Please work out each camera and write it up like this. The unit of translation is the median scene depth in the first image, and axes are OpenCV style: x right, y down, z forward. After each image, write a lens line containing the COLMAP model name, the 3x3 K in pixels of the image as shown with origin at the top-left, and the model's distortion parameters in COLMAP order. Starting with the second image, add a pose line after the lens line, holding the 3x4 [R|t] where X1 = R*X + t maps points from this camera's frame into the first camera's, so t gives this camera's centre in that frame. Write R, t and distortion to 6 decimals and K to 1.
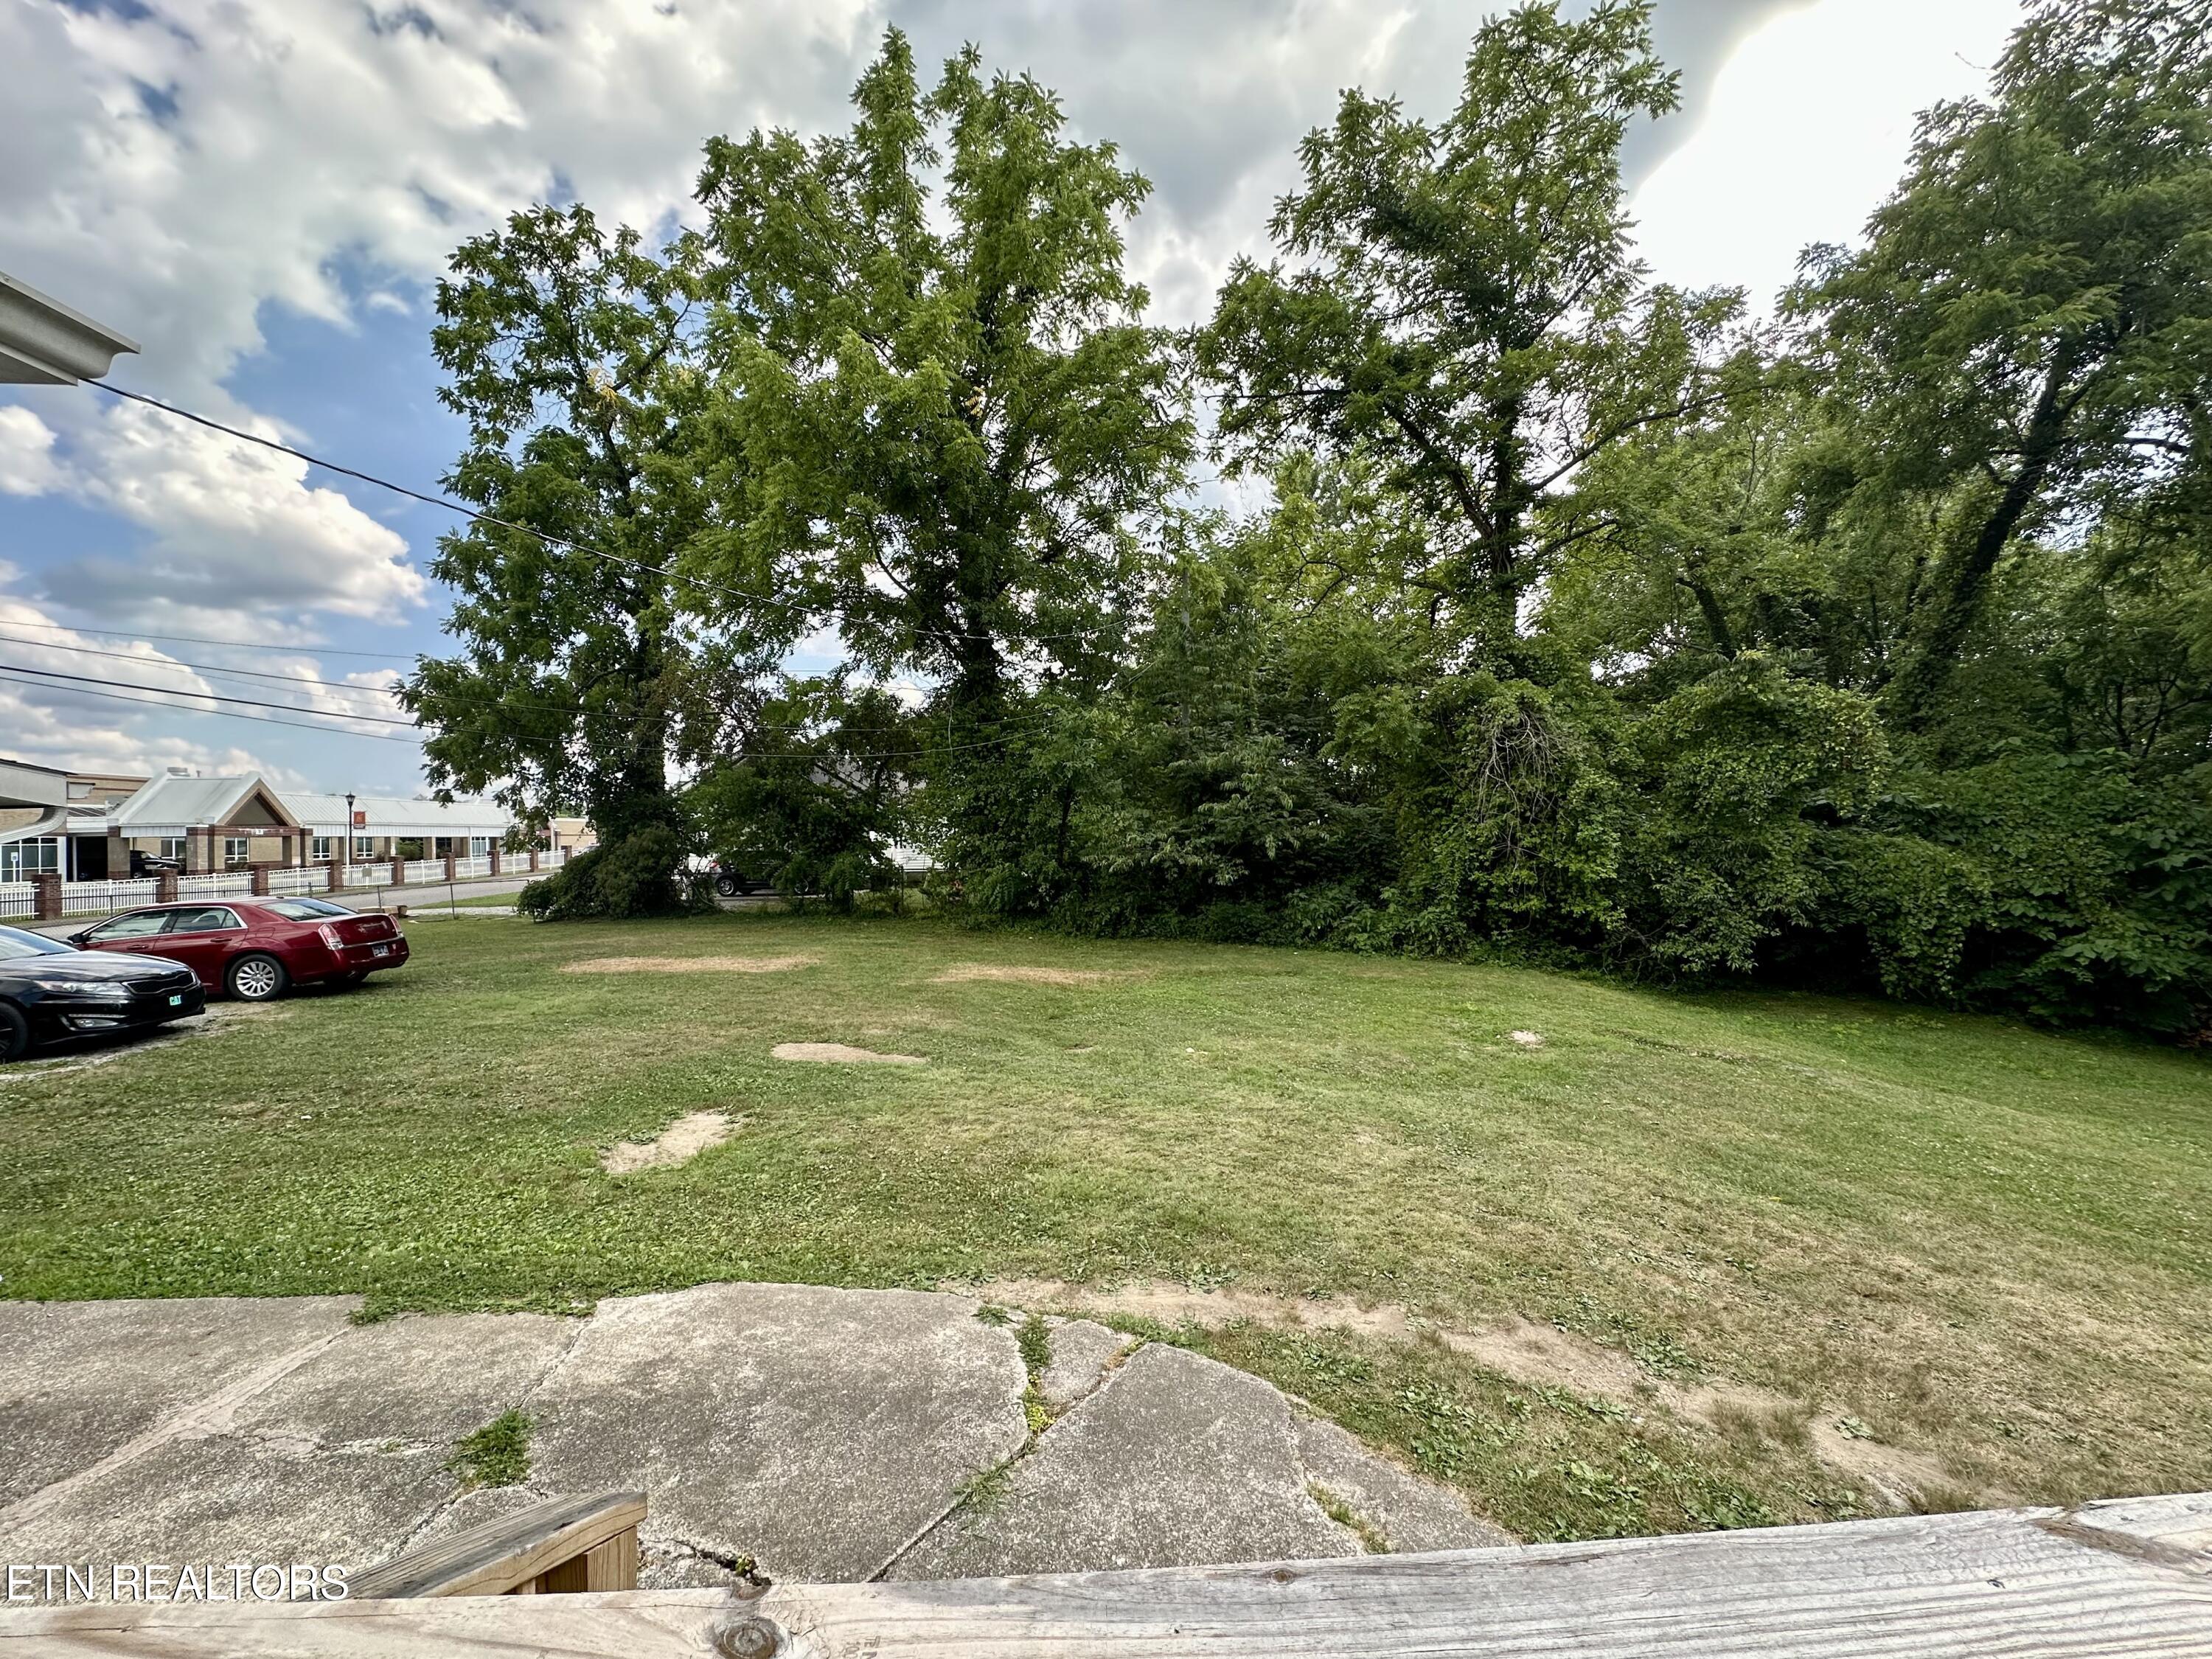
lens RADIAL K [[881.7, 0, 1106.0], [0, 881.7, 827.2], [0, 0, 1]] dist [-0.003470, 0.000760]
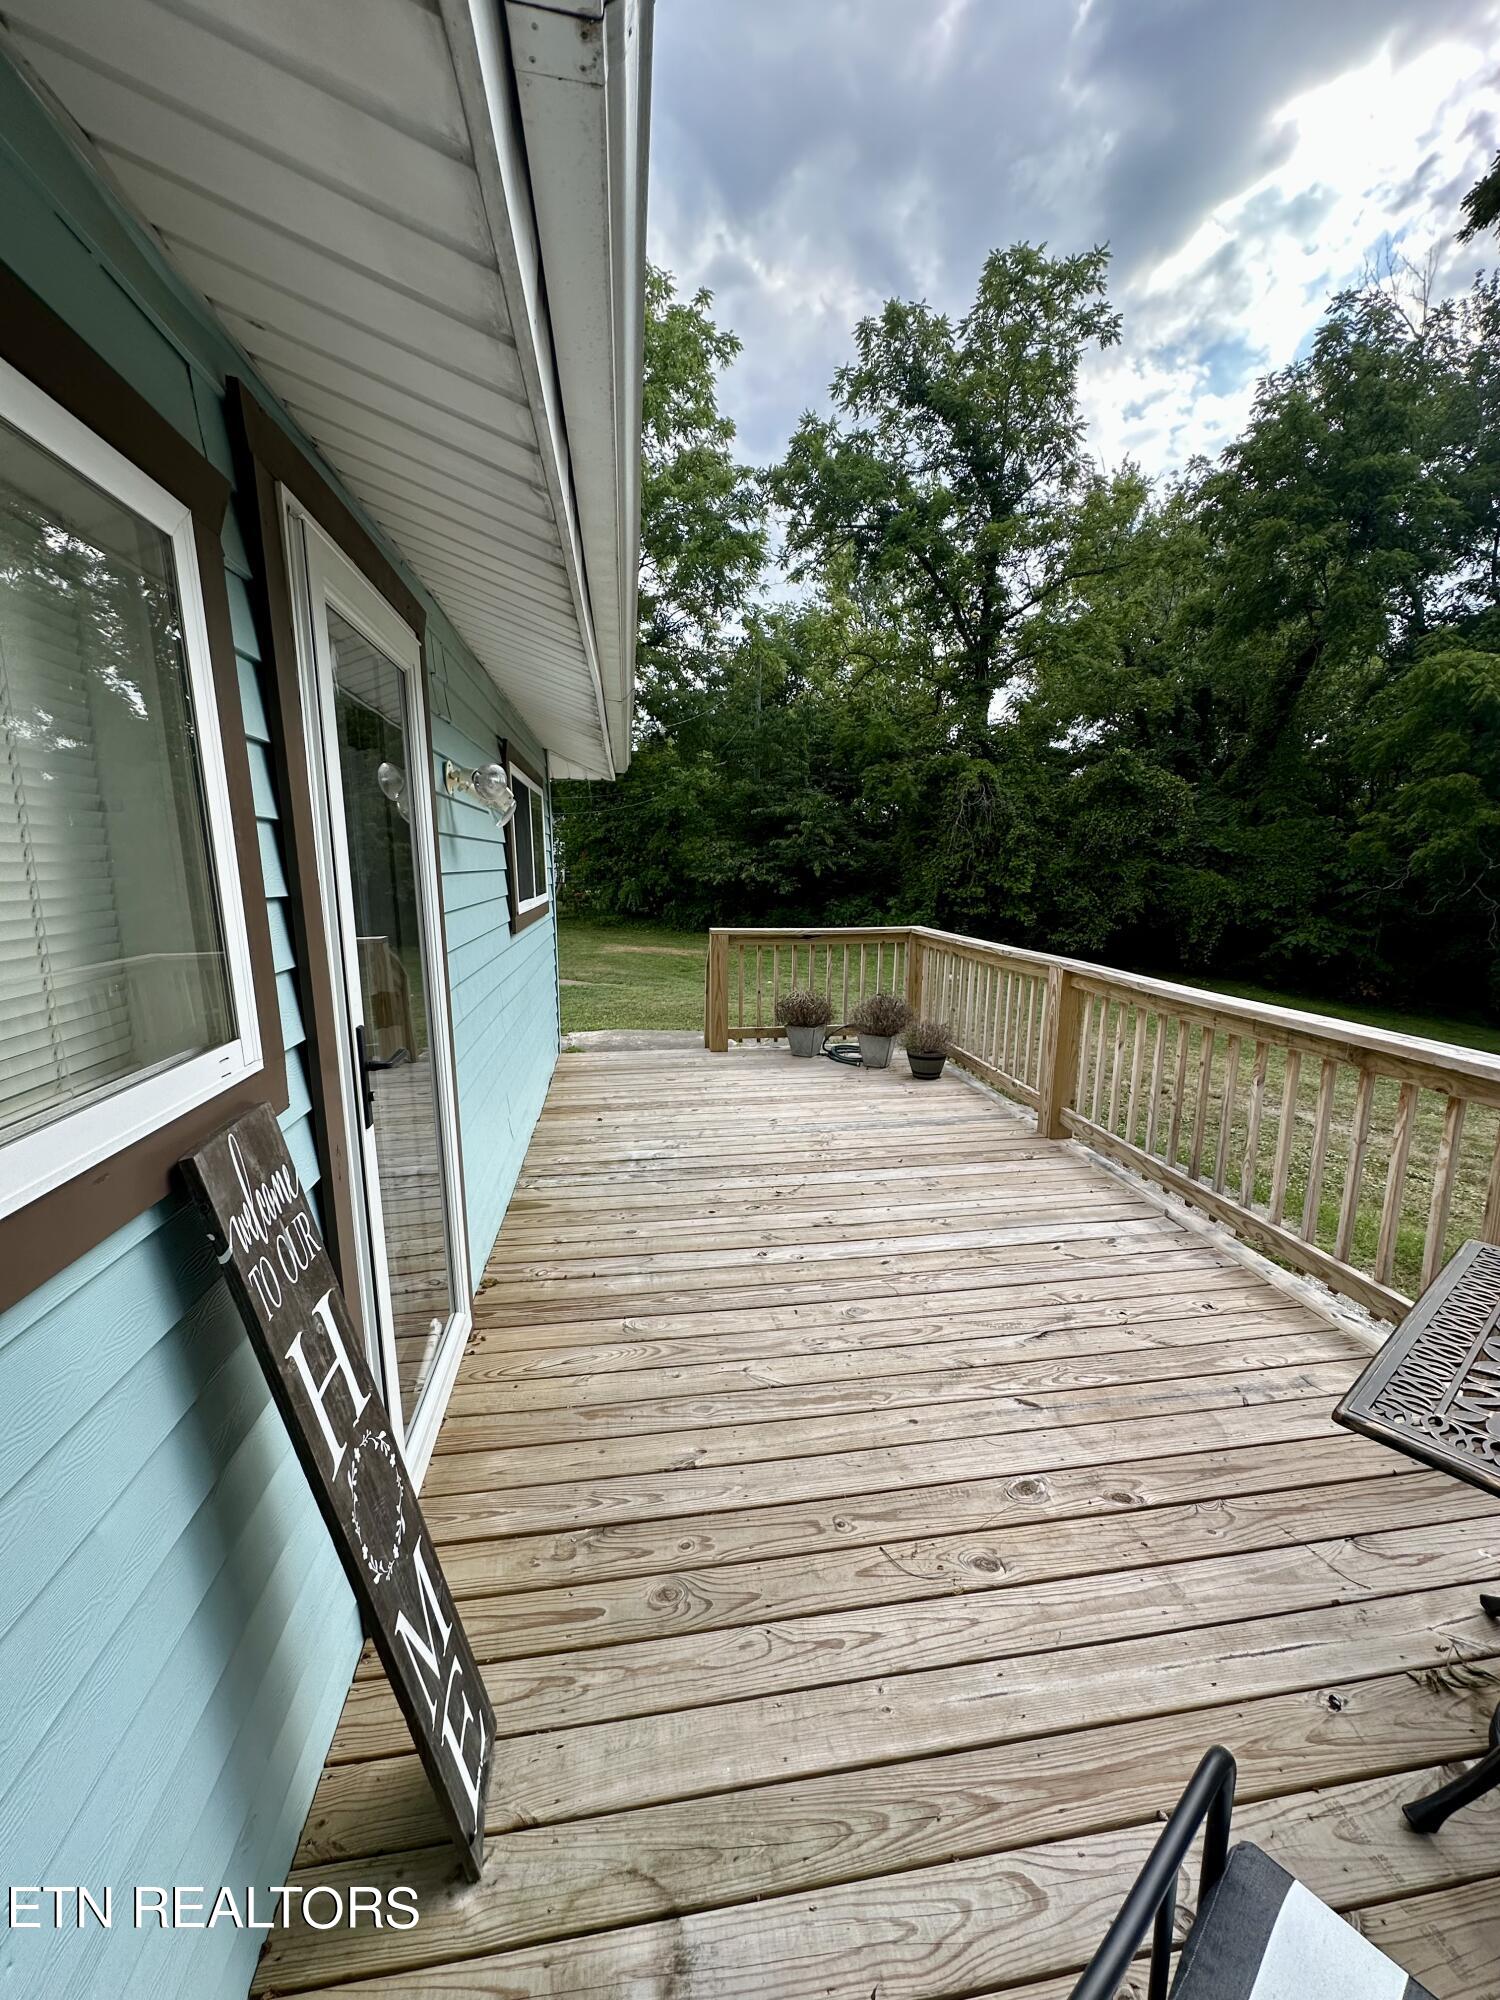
lens RADIAL K [[797.2, 0, 760.5], [0, 797.2, 1002.6], [0, 0, 1]] dist [-0.003470, 0.000760]
pose [[0.992558, -0.002944, 0.121736, -0.072632], [-0.019404, 0.983111, 0.181979, 0.000503], [-0.120216, -0.182987, 0.975738, -0.349360]]
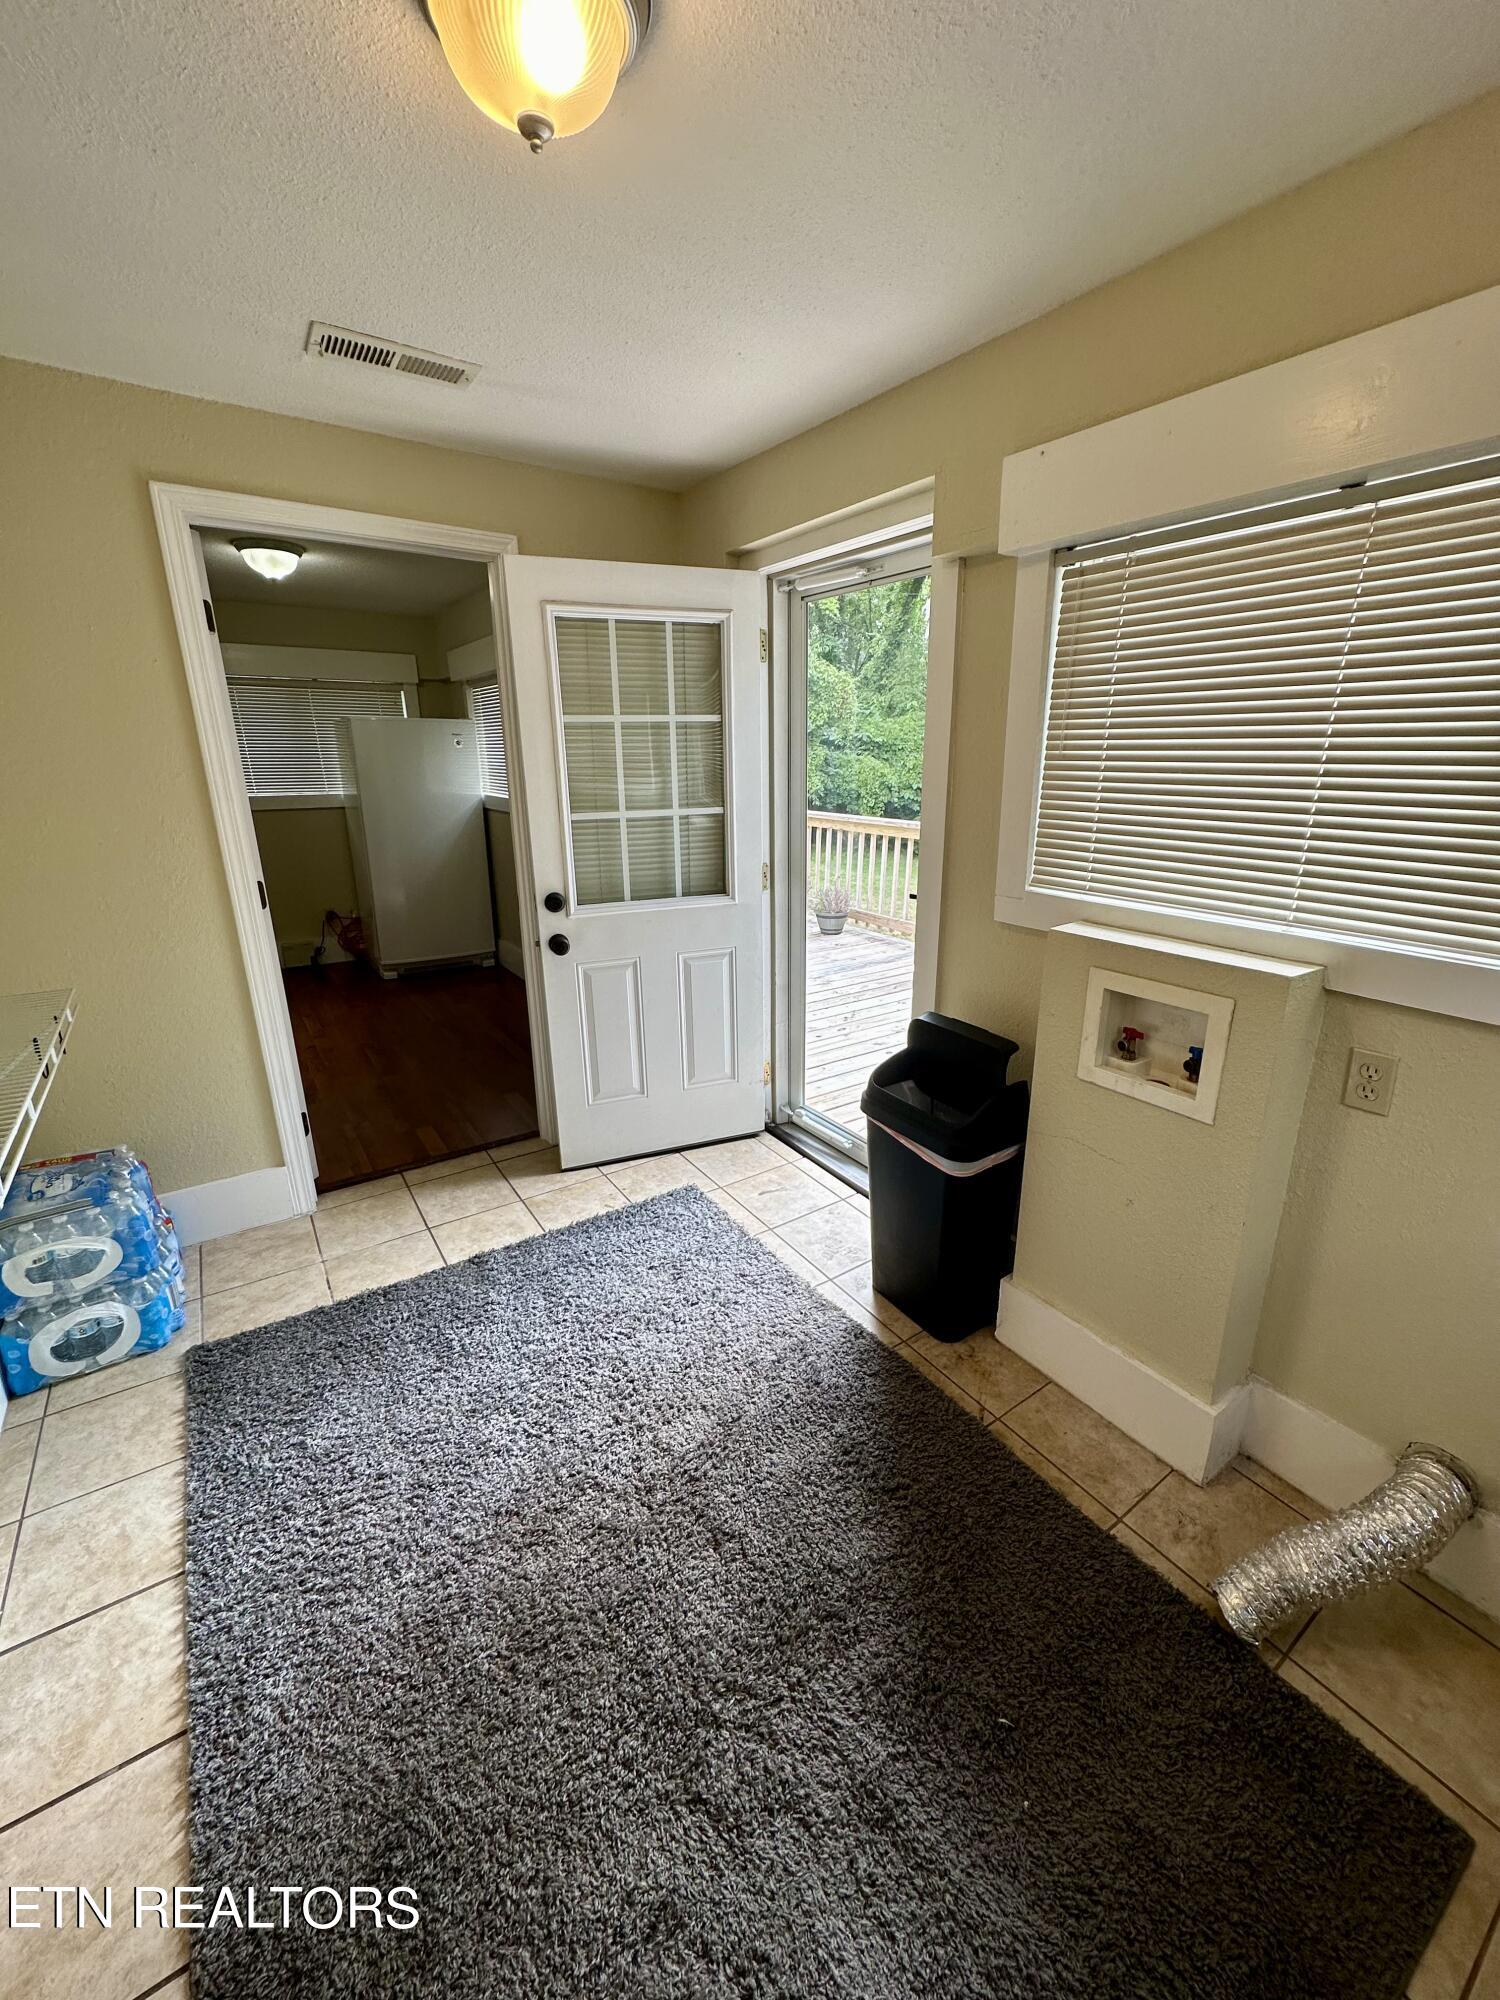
lens RADIAL K [[797.2, 0, 746.9], [0, 797.2, 985.7], [0, 0, 1]] dist [-0.003470, 0.000760]
pose [[0.851127, -0.140693, 0.505756, -0.220010], [-0.009684, 0.959045, 0.283088, 0.002387], [-0.524871, -0.245842, 0.814906, -0.351830]]
